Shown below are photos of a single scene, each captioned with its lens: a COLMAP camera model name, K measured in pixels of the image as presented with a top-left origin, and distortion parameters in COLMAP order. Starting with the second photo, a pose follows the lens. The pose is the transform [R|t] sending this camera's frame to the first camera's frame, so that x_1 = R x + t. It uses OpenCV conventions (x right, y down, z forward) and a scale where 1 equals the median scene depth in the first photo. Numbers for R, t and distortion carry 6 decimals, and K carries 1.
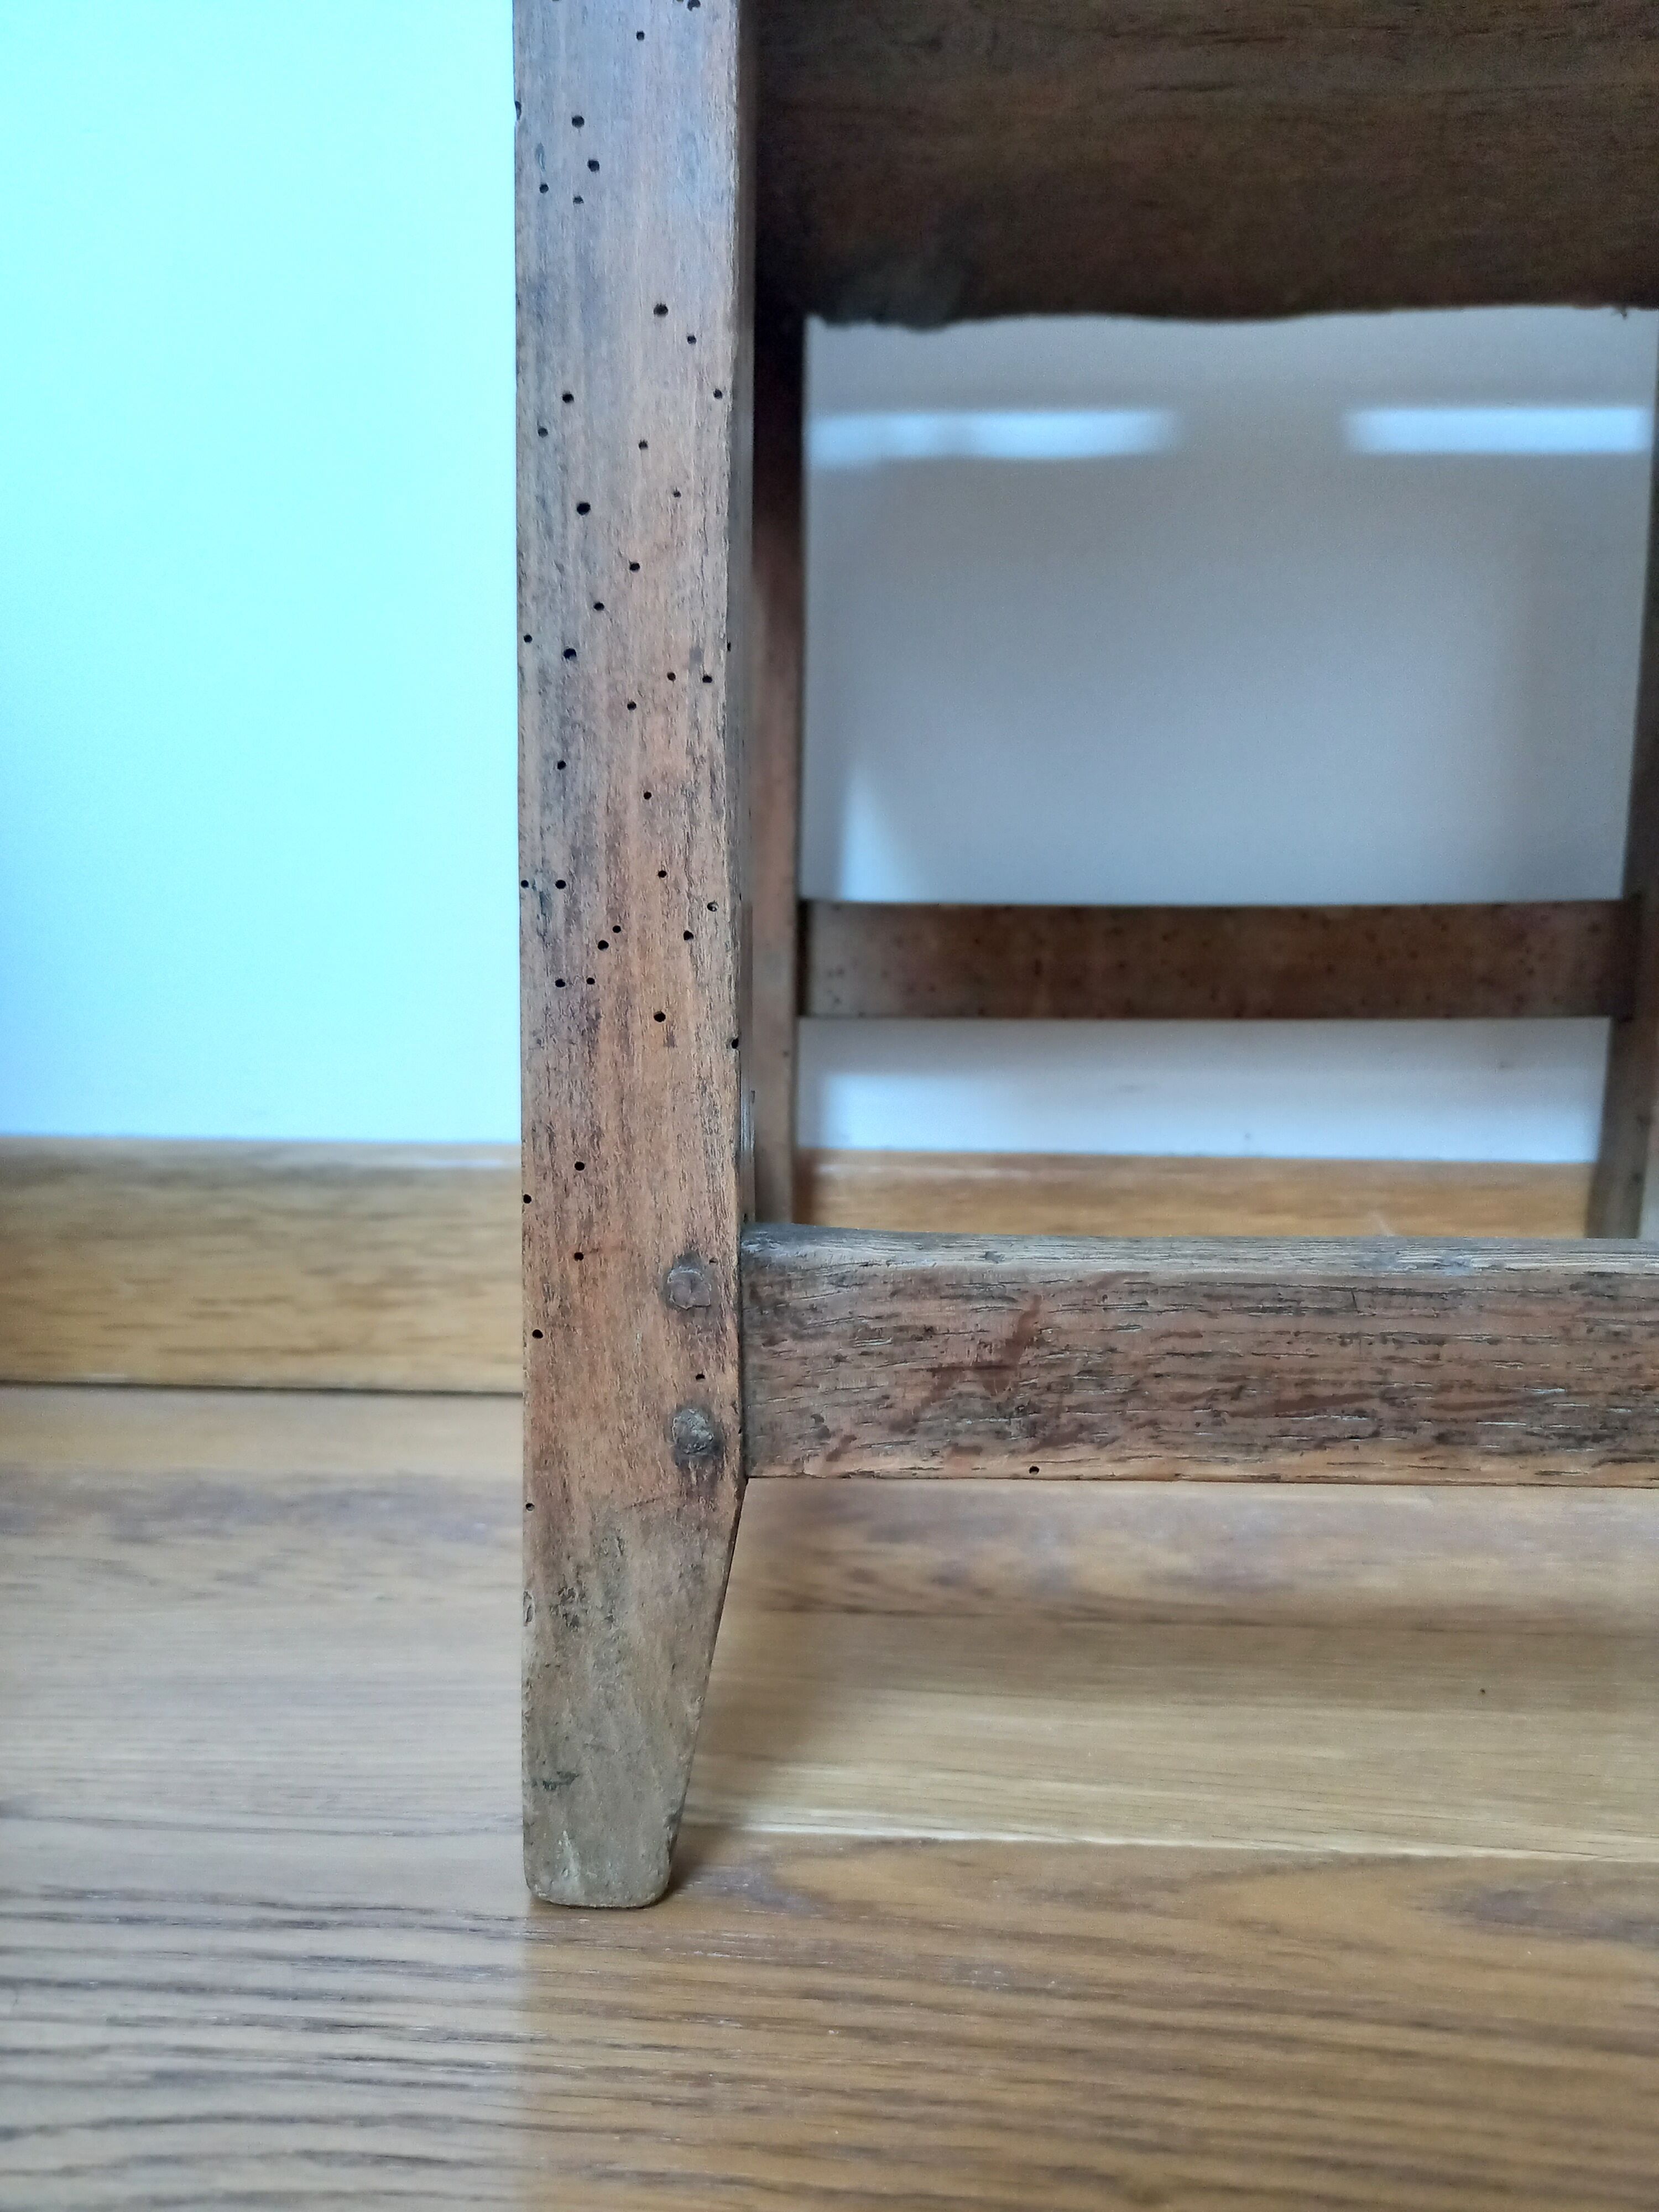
lens RADIAL K [[1769.5, 0, 825.7], [0, 1769.5, 1115.7], [0, 0, 1]] dist [0.016809, -0.006410]
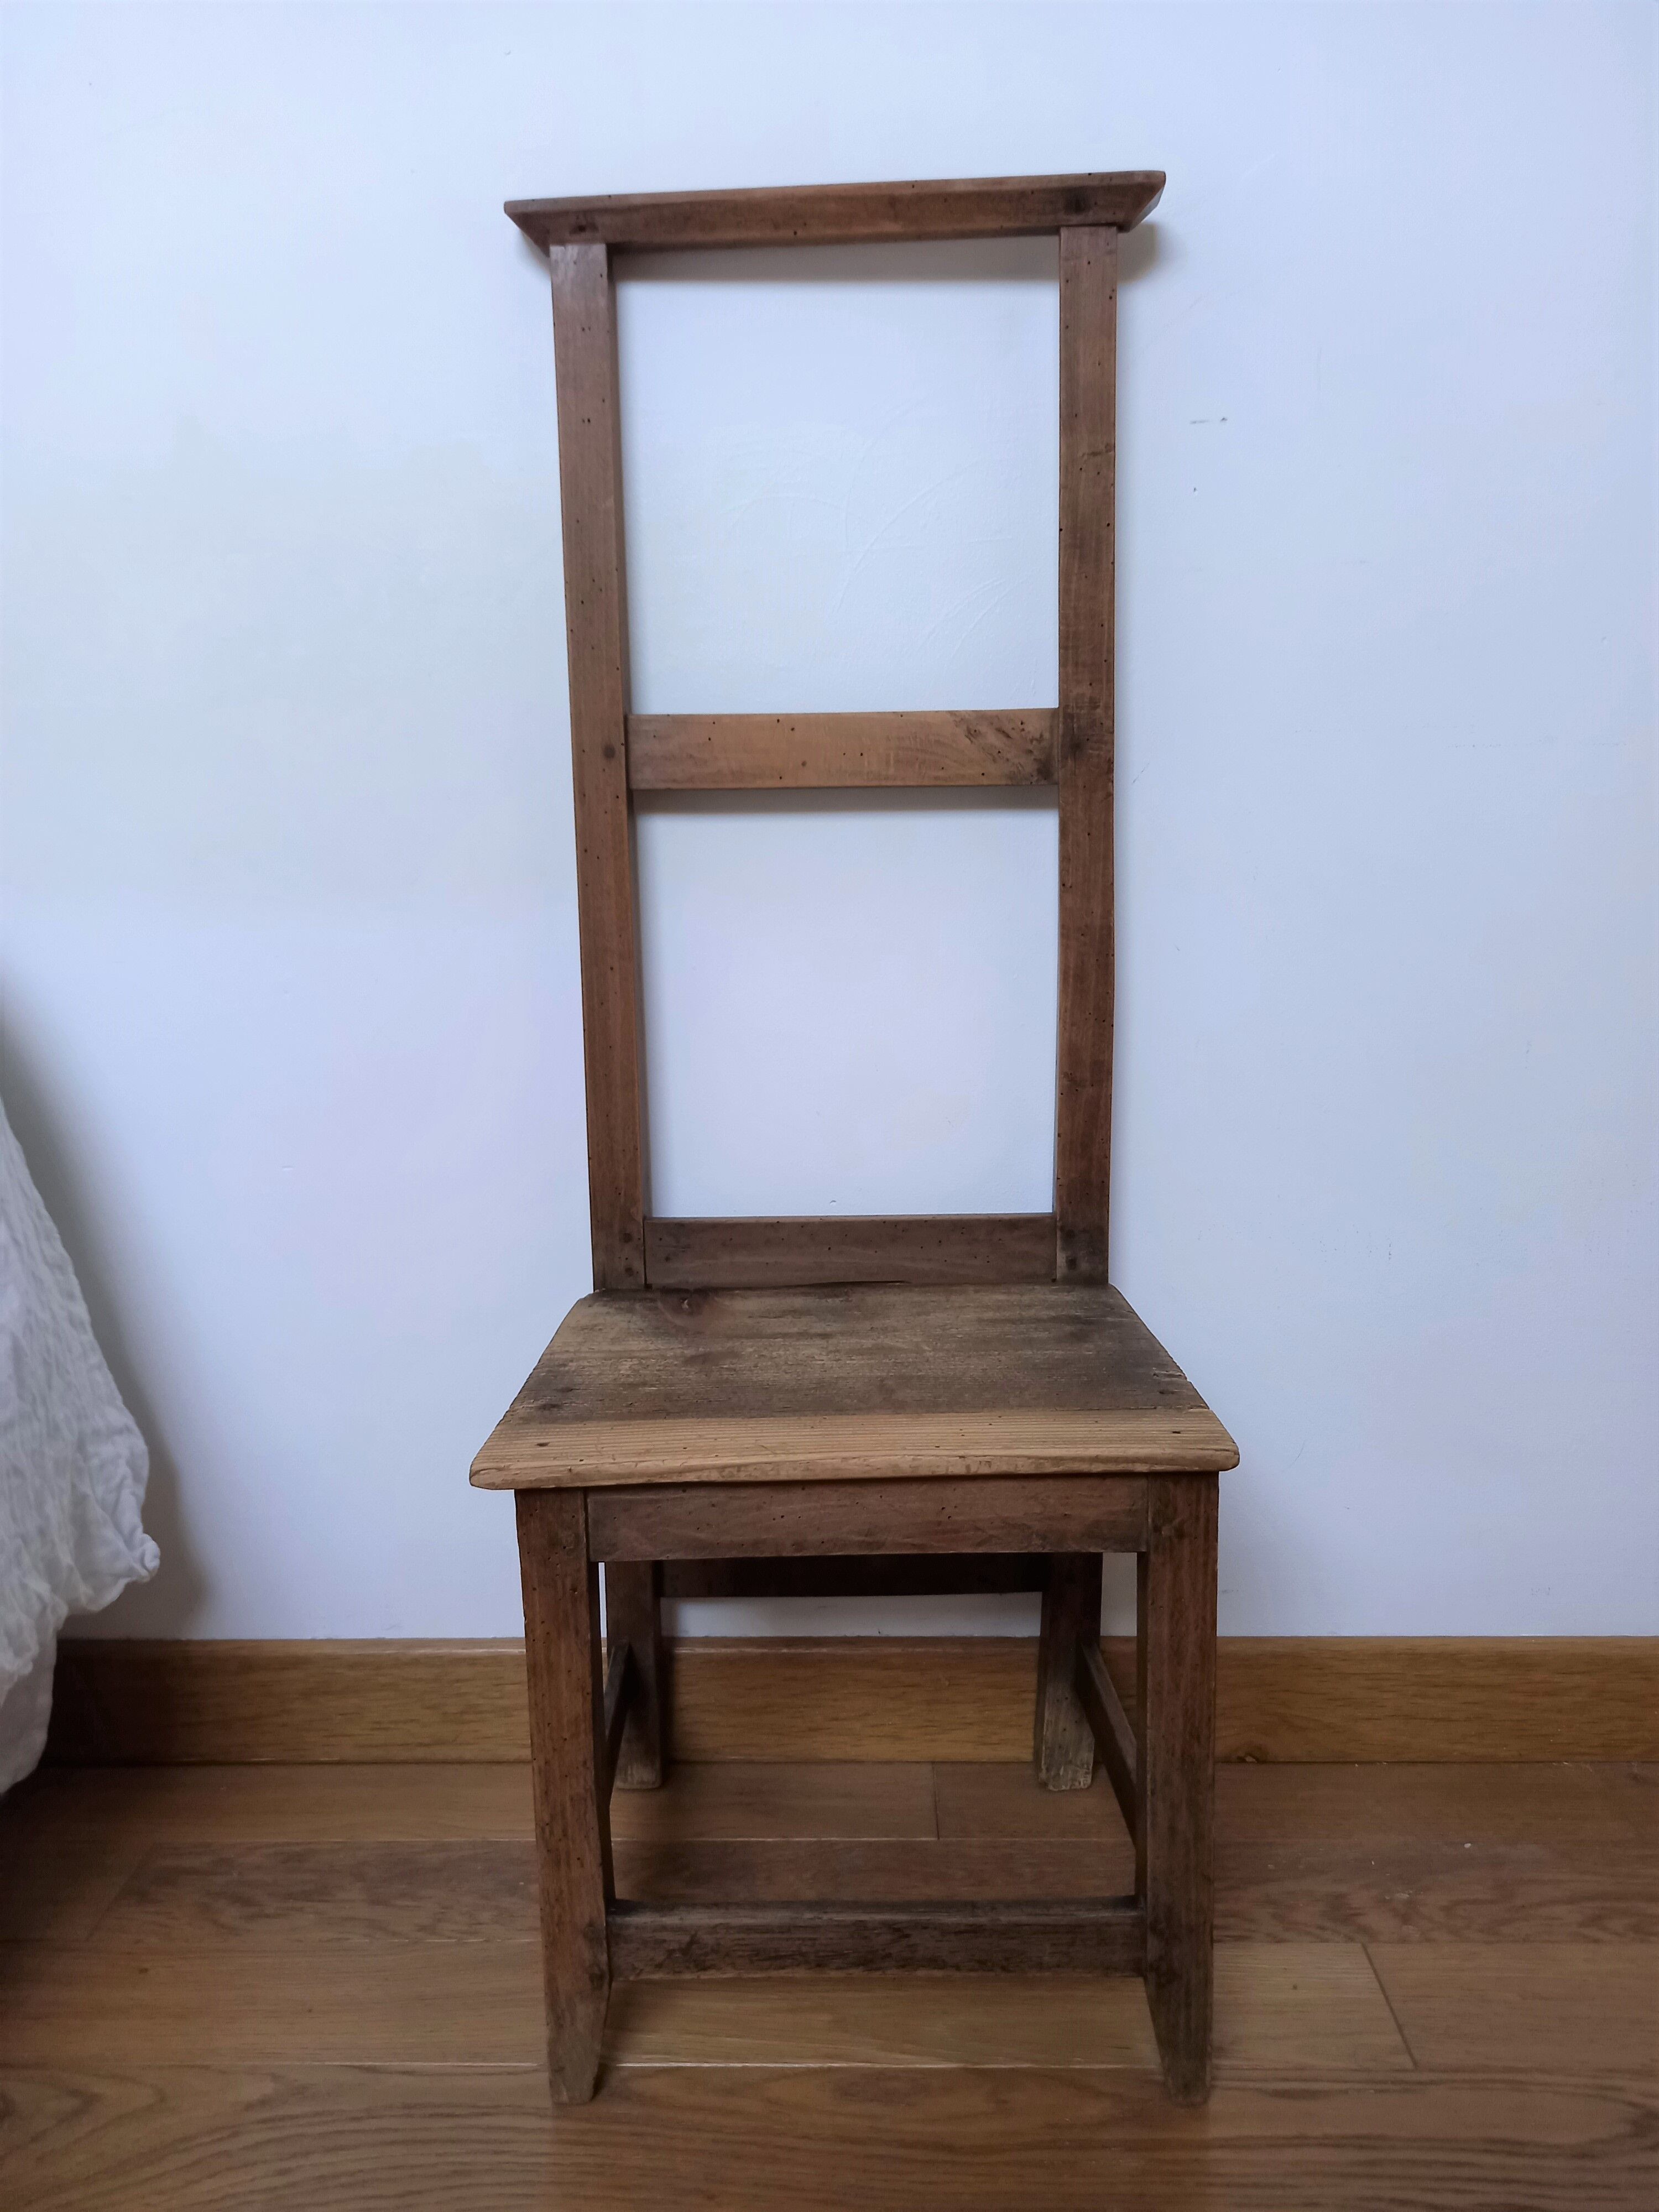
lens RADIAL K [[1769.5, 0, 842.3], [0, 1769.5, 1104.8], [0, 0, 1]] dist [0.016809, -0.006410]
pose [[0.999239, -0.033482, 0.019998, 0.375193], [0.031271, 0.994273, 0.102195, -1.756429], [-0.023305, -0.101492, 0.994563, -2.150761]]
